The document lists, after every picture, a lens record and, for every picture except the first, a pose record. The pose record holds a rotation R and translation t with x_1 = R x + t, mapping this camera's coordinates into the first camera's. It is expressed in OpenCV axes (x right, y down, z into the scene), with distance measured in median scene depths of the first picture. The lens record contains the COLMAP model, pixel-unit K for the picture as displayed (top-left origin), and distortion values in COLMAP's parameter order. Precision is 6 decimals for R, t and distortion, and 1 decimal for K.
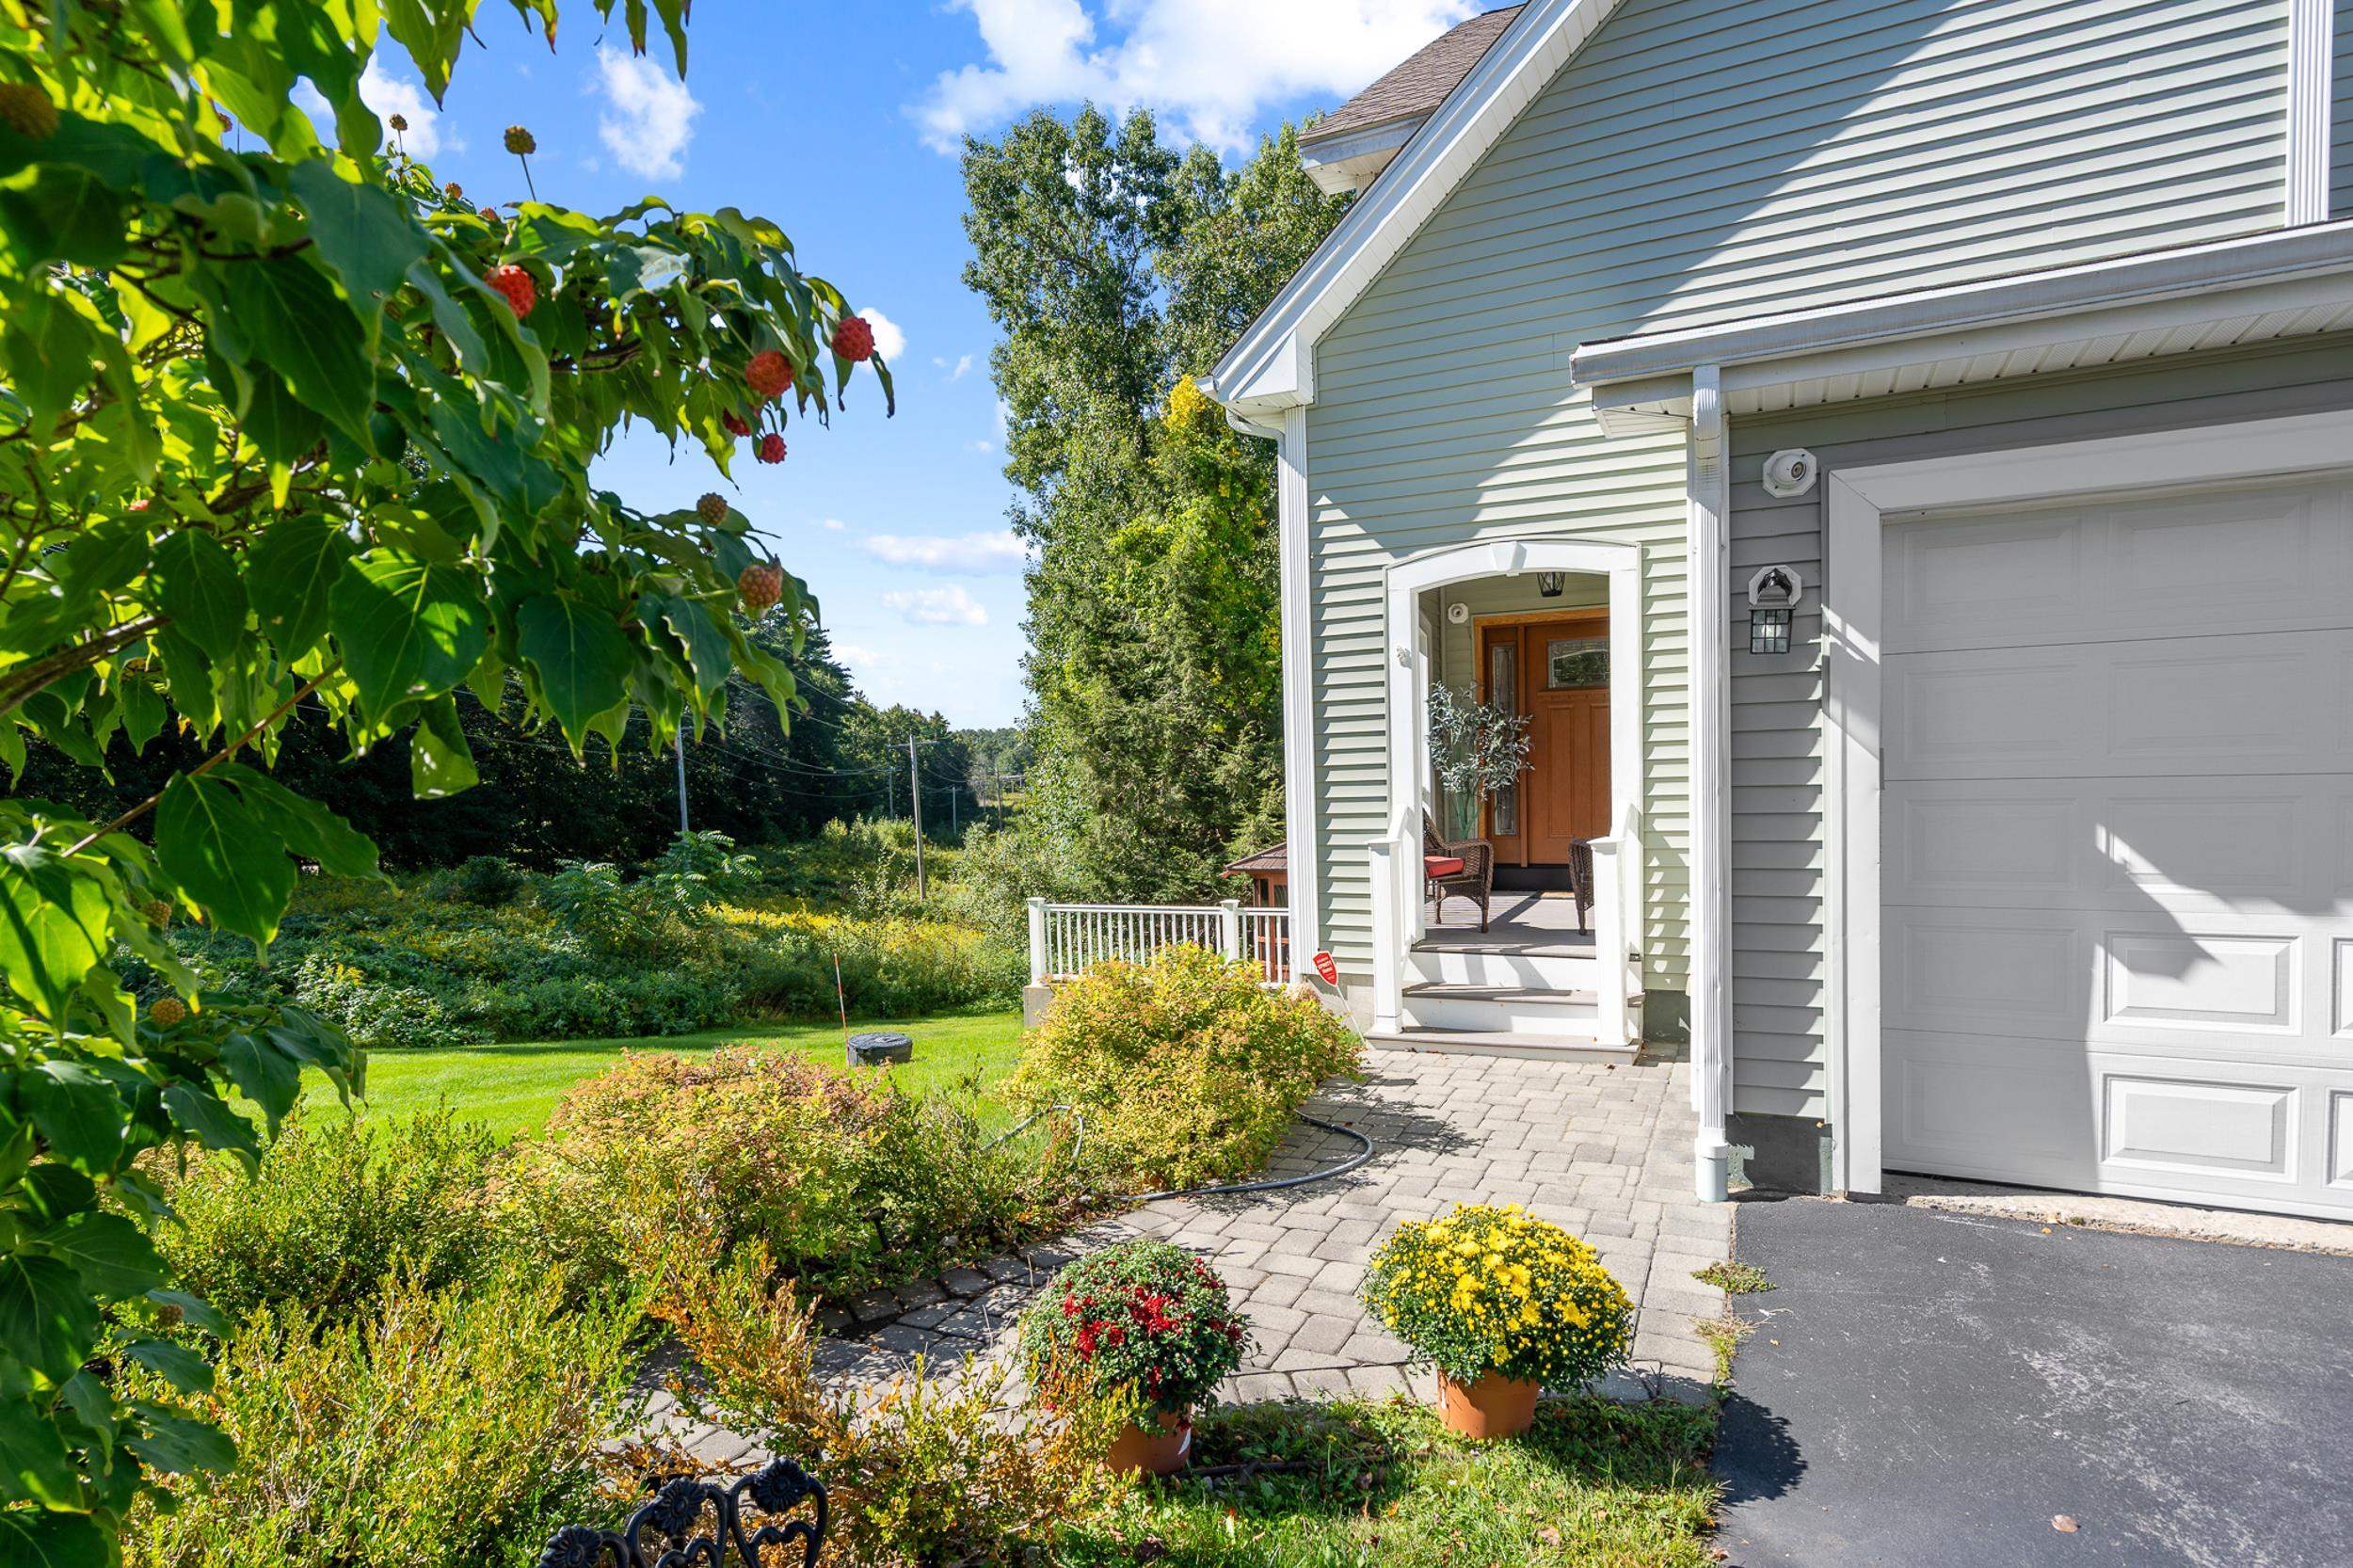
lens RADIAL K [[1134.5, 0, 1171.6], [0, 1134.5, 814.9], [0, 0, 1]] dist [0.001935, 0.000409]
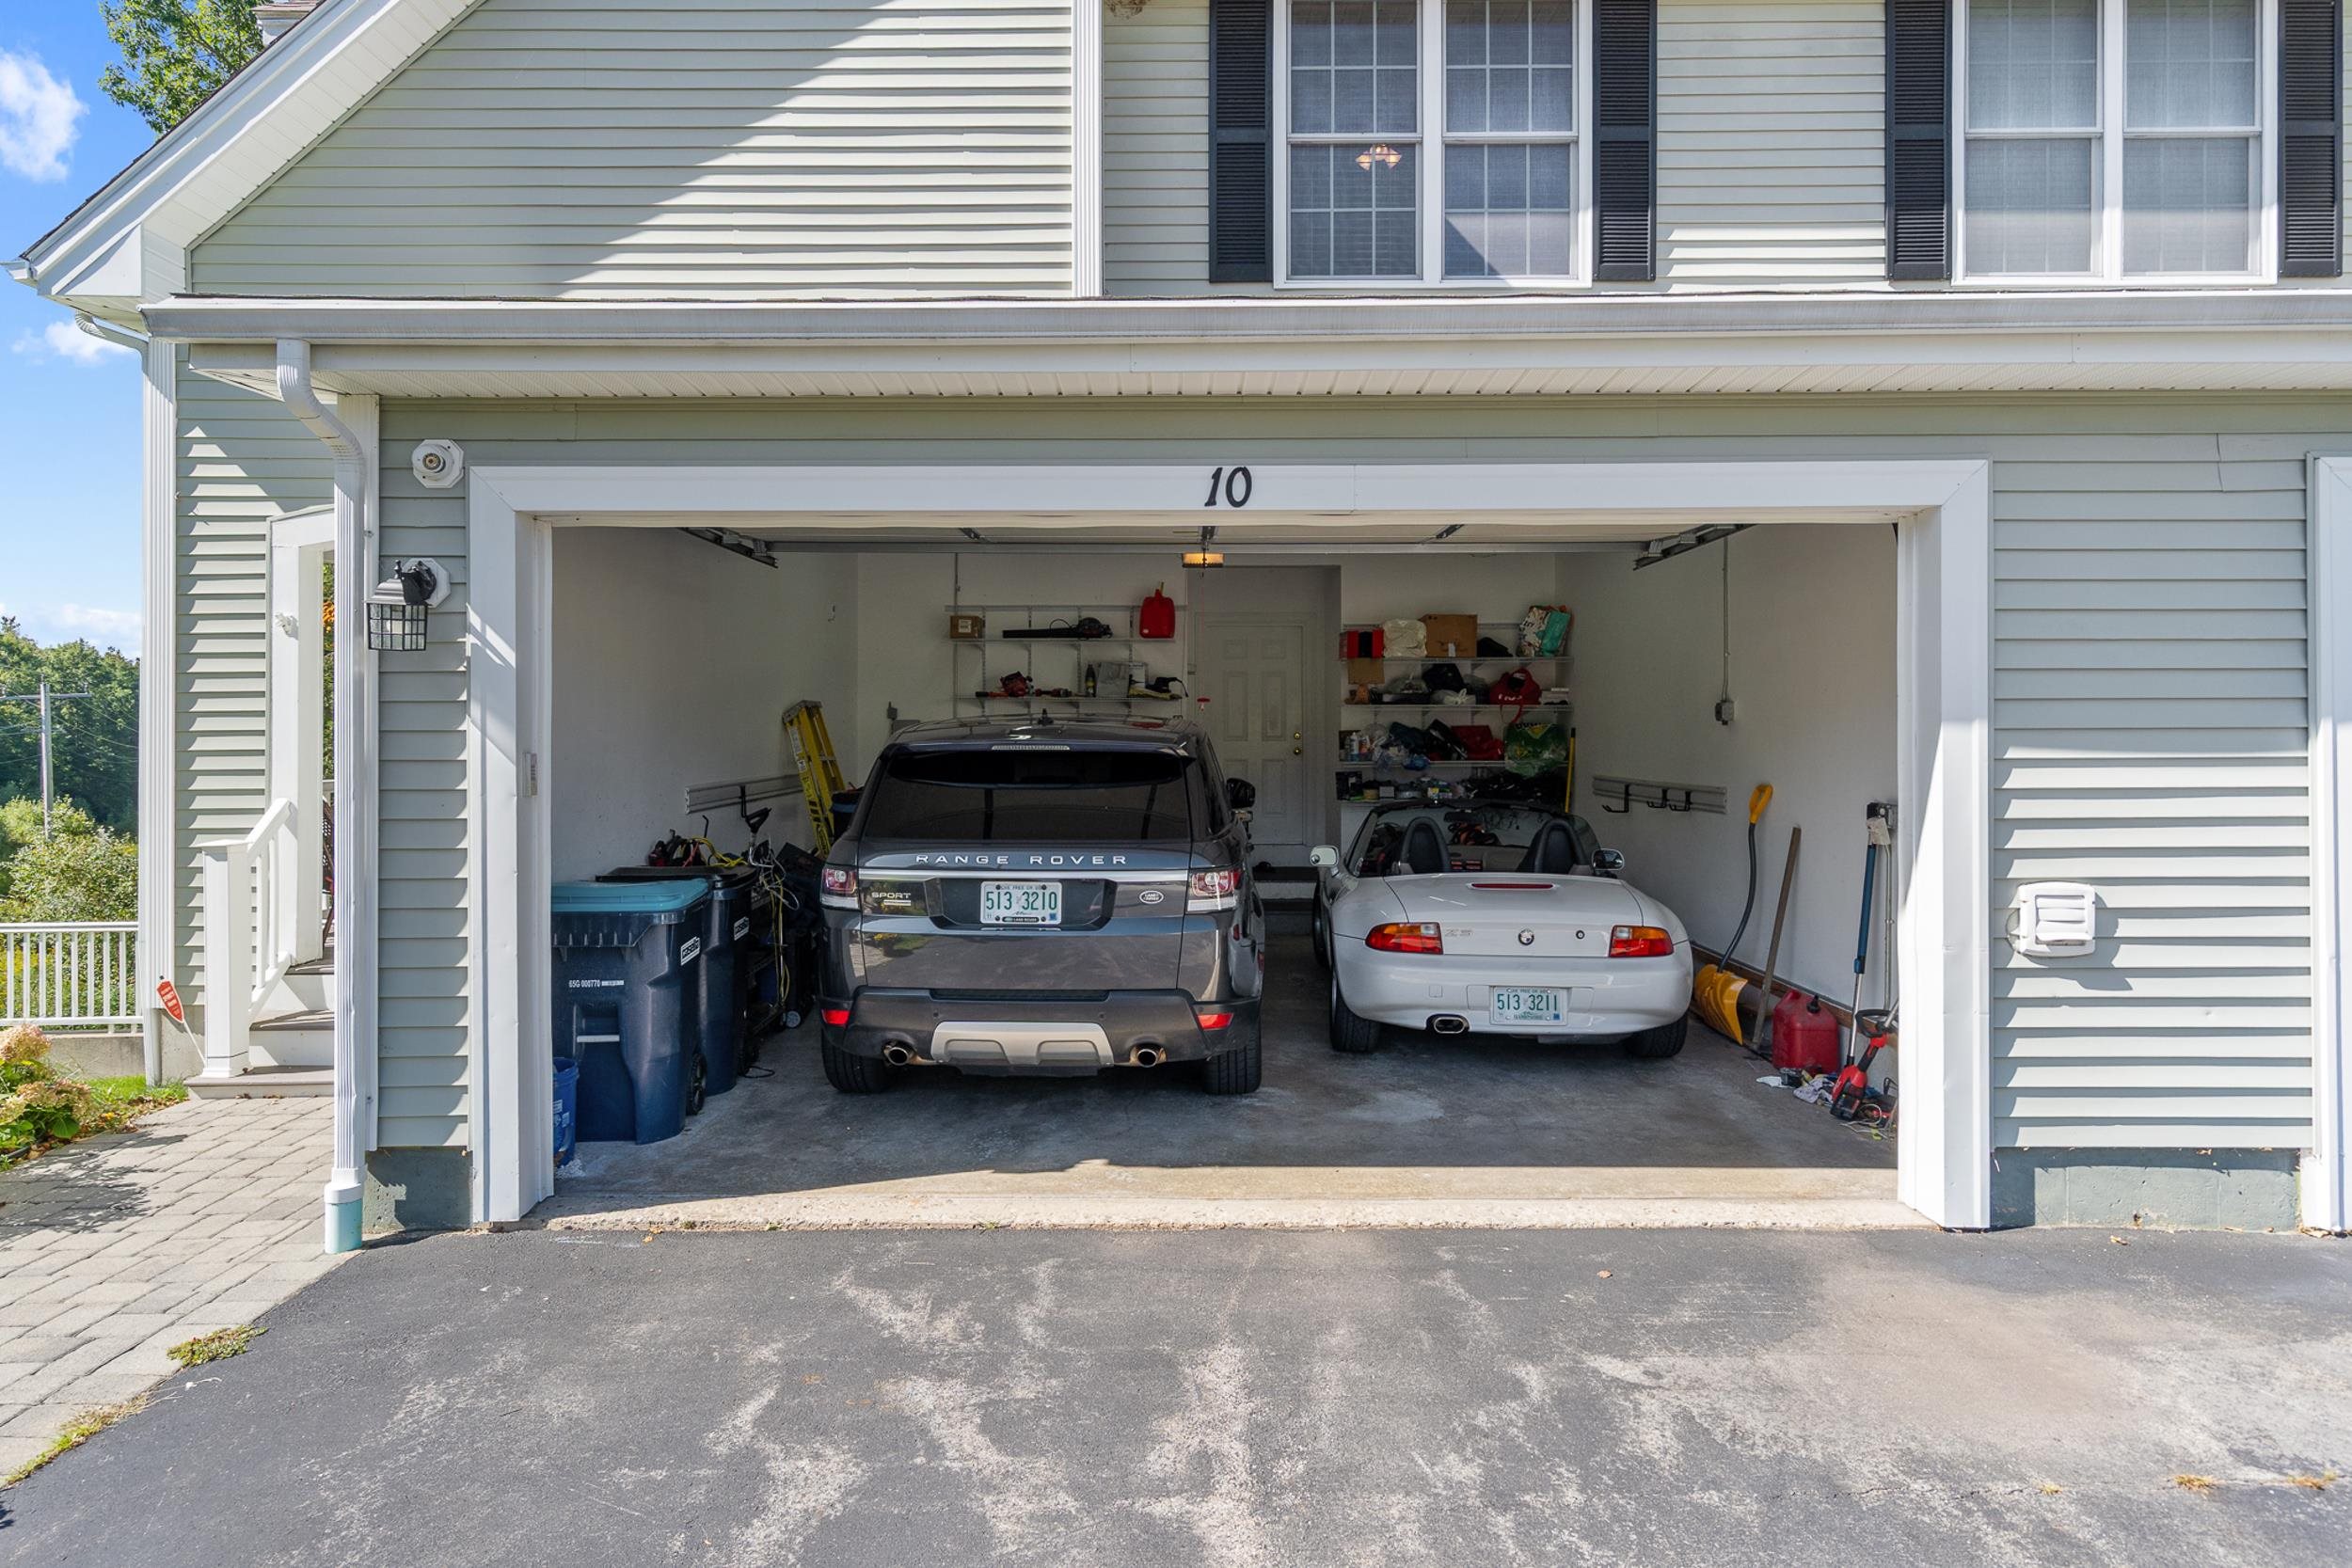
lens RADIAL K [[1275.3, 0, 1177.8], [0, 1275.3, 725.1], [0, 0, 1]] dist [0.002485, 0.002344]
pose [[0.914995, 0.030467, 0.402314, 0.664737], [-0.008480, 0.998377, -0.056321, -0.025196], [-0.403377, 0.048122, 0.913768, -0.215409]]
